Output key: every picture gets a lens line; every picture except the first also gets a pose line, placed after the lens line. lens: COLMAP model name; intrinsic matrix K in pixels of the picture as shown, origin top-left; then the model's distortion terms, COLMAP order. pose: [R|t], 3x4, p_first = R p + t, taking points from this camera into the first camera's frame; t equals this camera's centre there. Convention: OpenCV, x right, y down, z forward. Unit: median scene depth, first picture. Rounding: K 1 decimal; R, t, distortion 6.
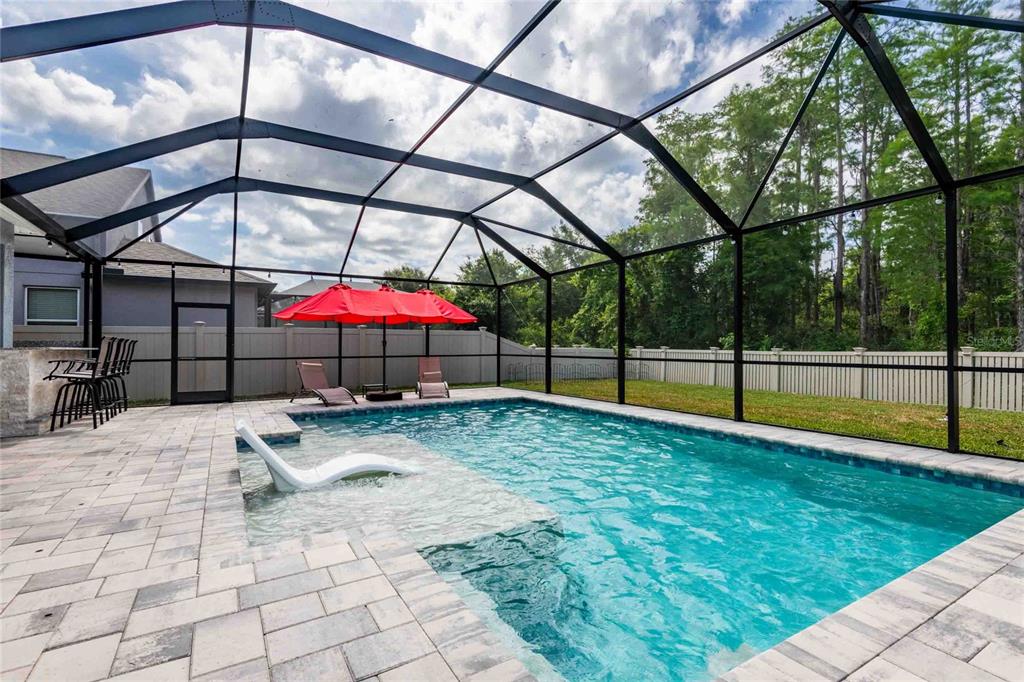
lens RADIAL K [[456.7, 0, 512.0], [0, 456.7, 341.0], [0, 0, 1]] dist [0.002582, 0.000343]
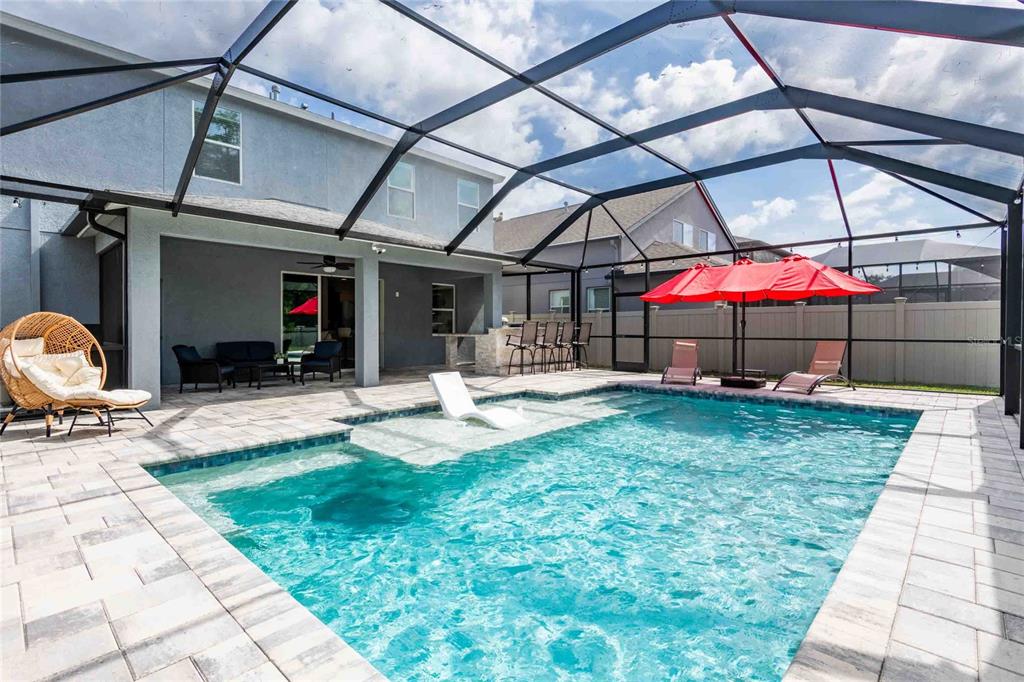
lens RADIAL K [[482.1, 0, 522.8], [0, 482.1, 334.2], [0, 0, 1]] dist [0.033118, -0.021316]
pose [[0.314554, 0.016248, -0.949100, 0.499153], [0.009233, 0.999754, 0.020175, 0.003033], [0.949195, -0.015109, 0.314327, 0.302565]]
